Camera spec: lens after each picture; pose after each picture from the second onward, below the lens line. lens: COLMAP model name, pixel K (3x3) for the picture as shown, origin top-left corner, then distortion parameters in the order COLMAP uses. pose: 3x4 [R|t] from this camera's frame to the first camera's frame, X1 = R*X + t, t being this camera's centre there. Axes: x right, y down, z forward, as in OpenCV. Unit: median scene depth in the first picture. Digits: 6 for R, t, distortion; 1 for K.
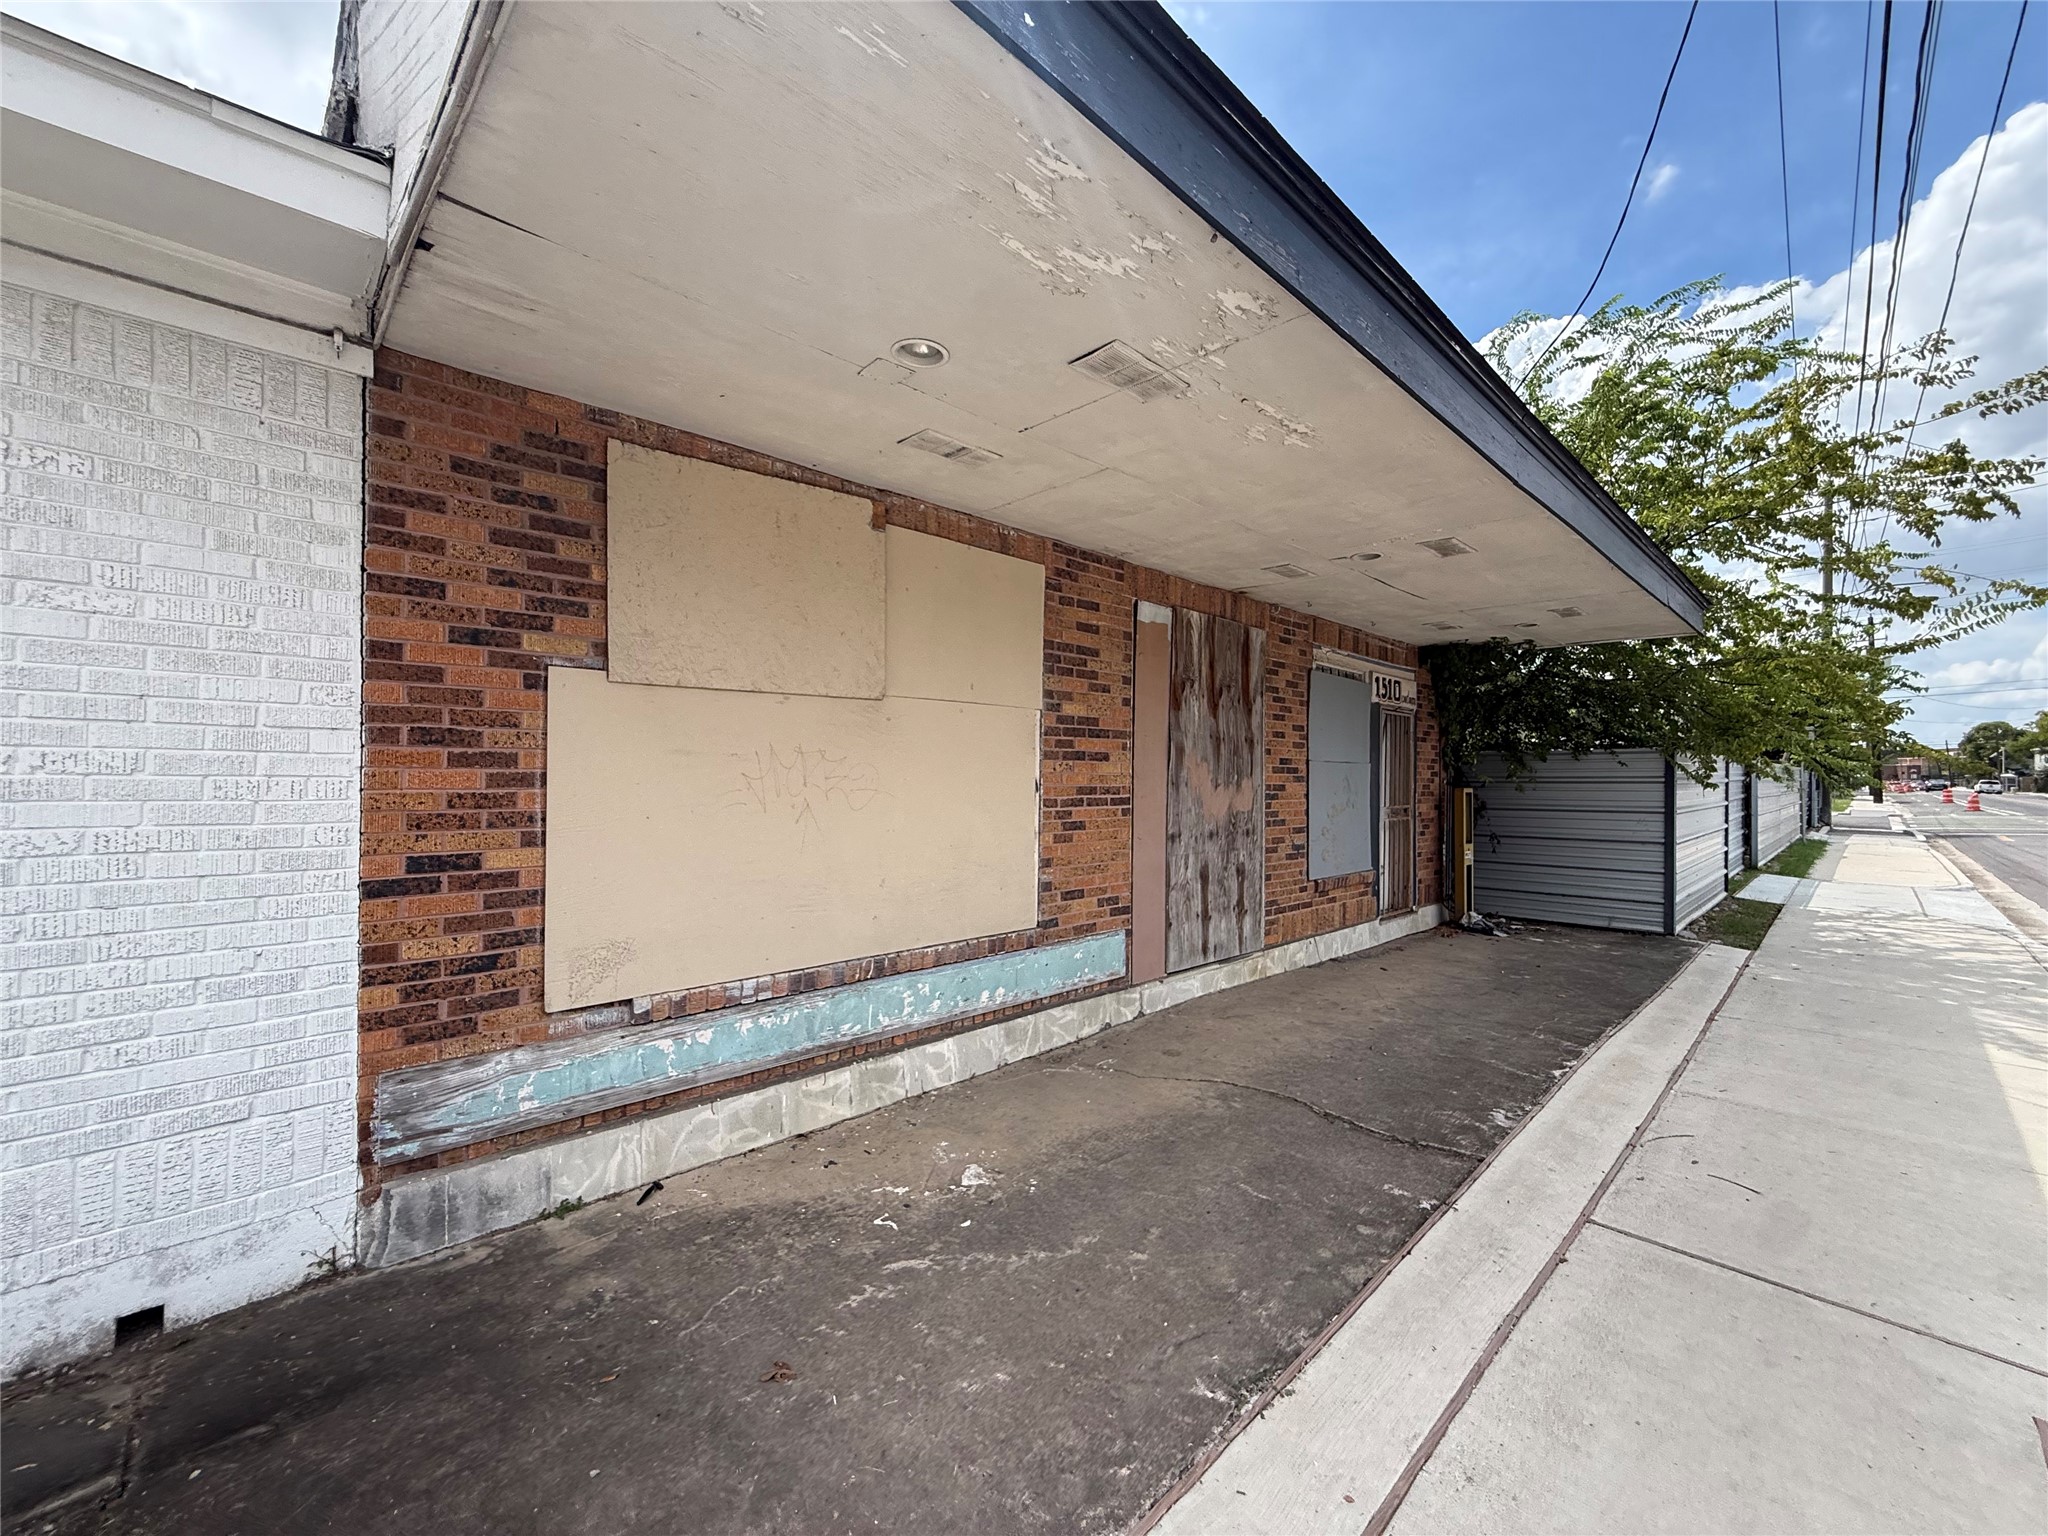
lens RADIAL K [[819.9, 0, 1023.7], [0, 819.9, 772.8], [0, 0, 1]] dist [-0.000098, 0.000343]
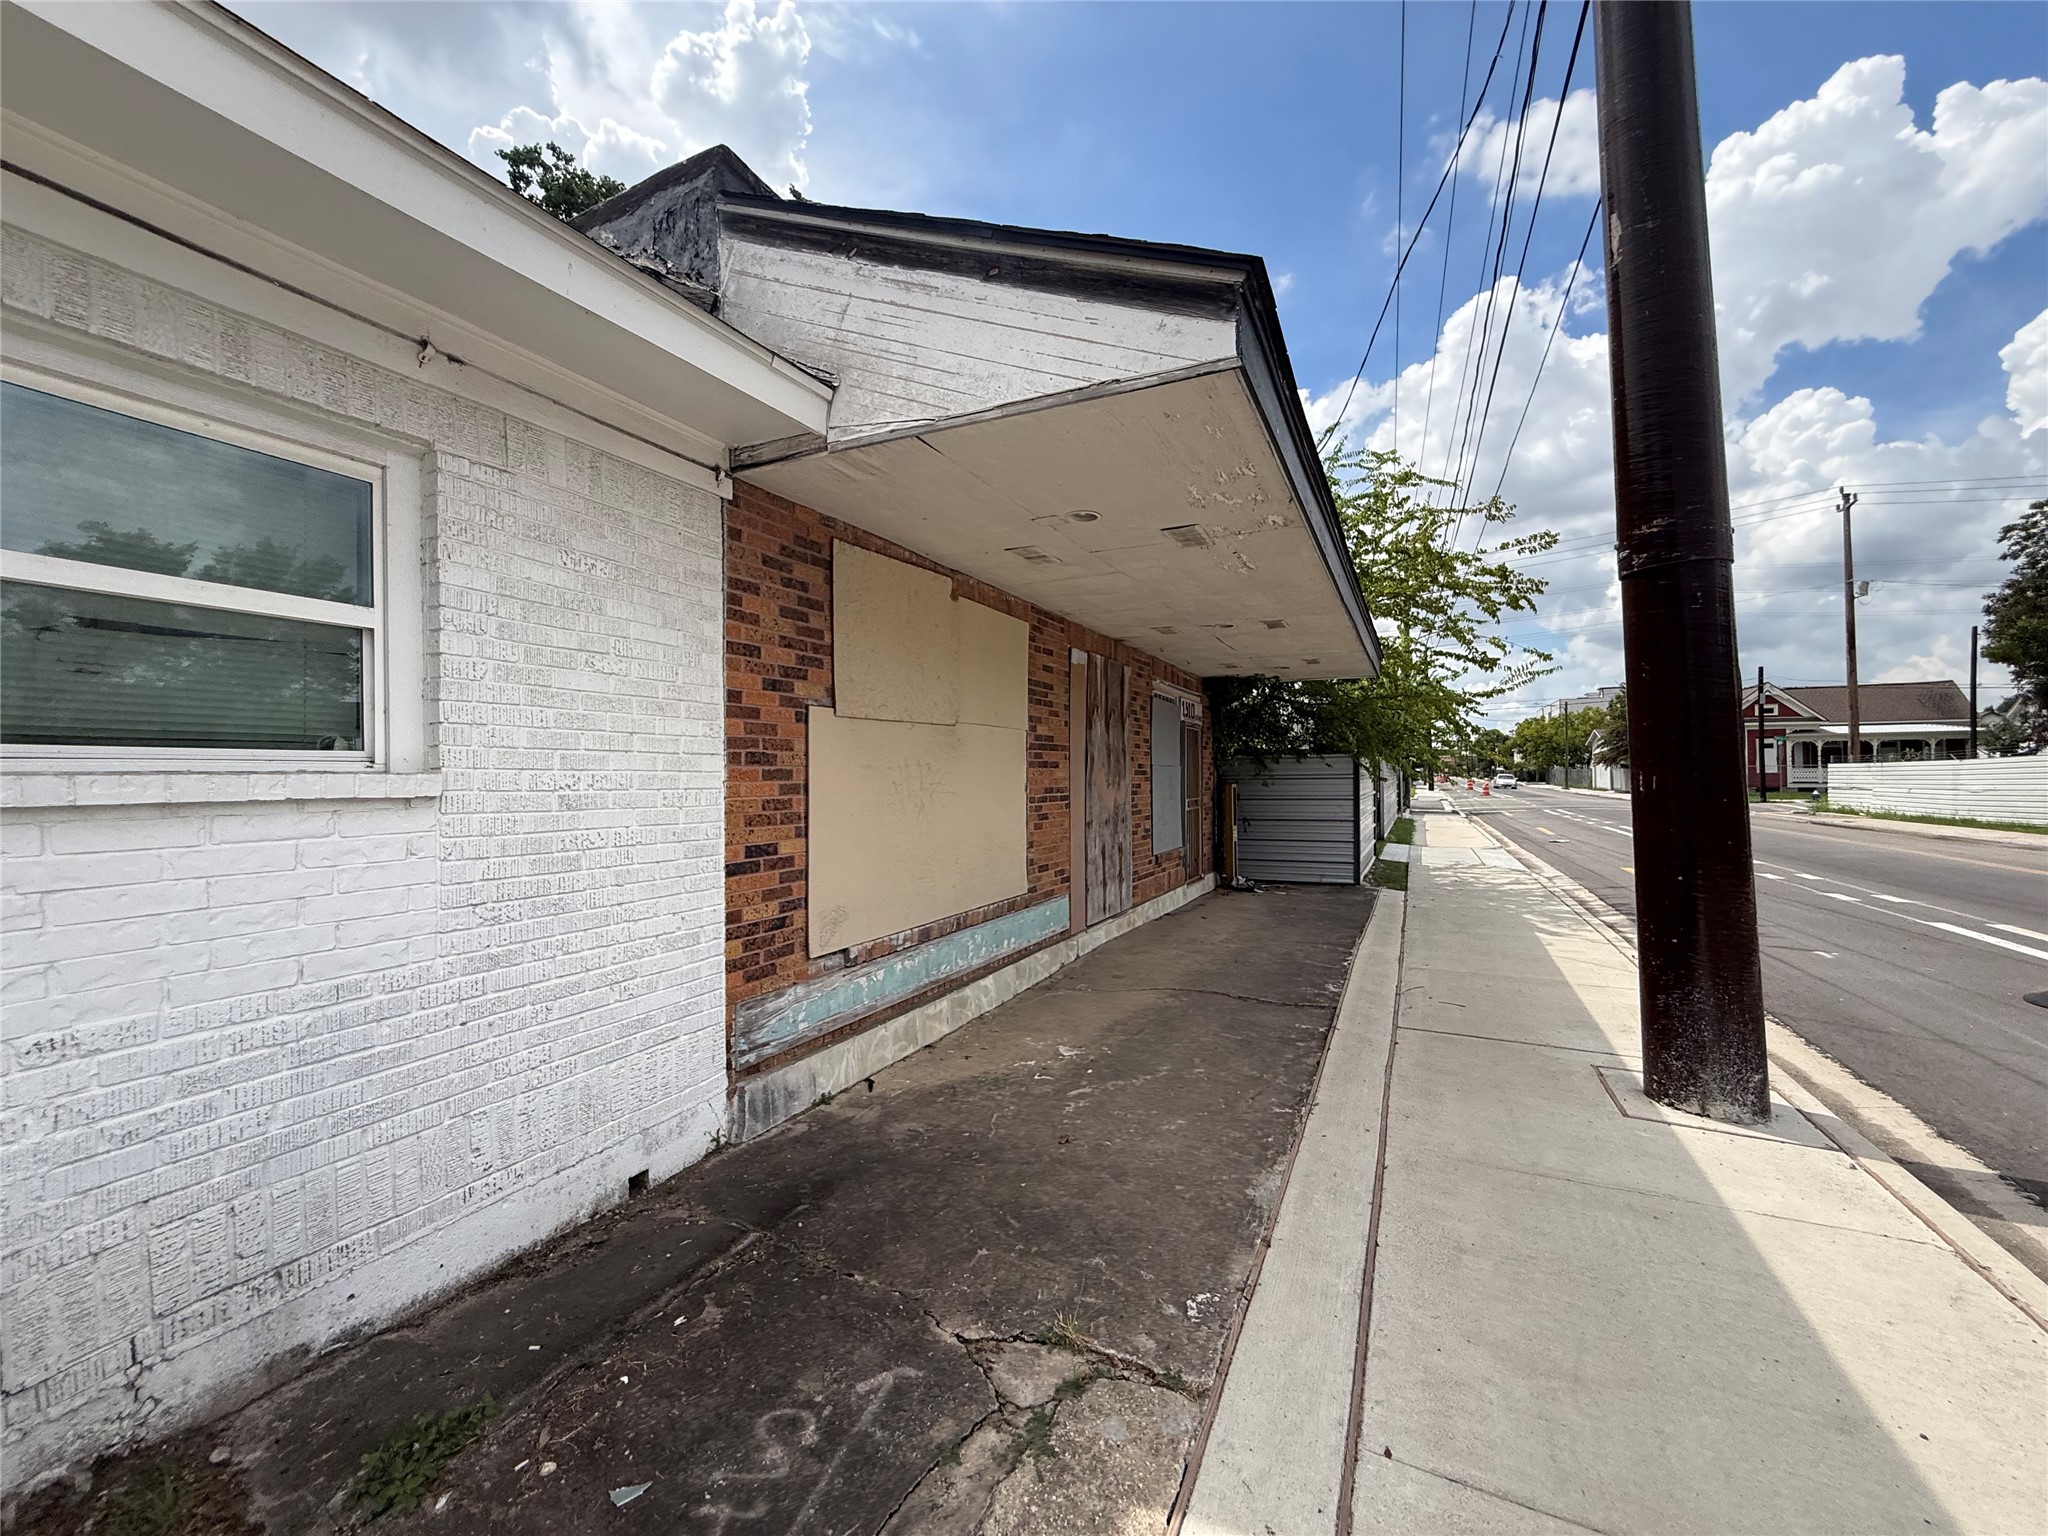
lens RADIAL K [[819.9, 0, 1023.7], [0, 819.9, 772.8], [0, 0, 1]] dist [-0.000098, 0.000343]
pose [[0.938822, -0.009466, 0.344273, -0.678105], [0.009240, 0.999955, 0.002297, -0.016815], [-0.344279, 0.001024, 0.938867, -0.389806]]
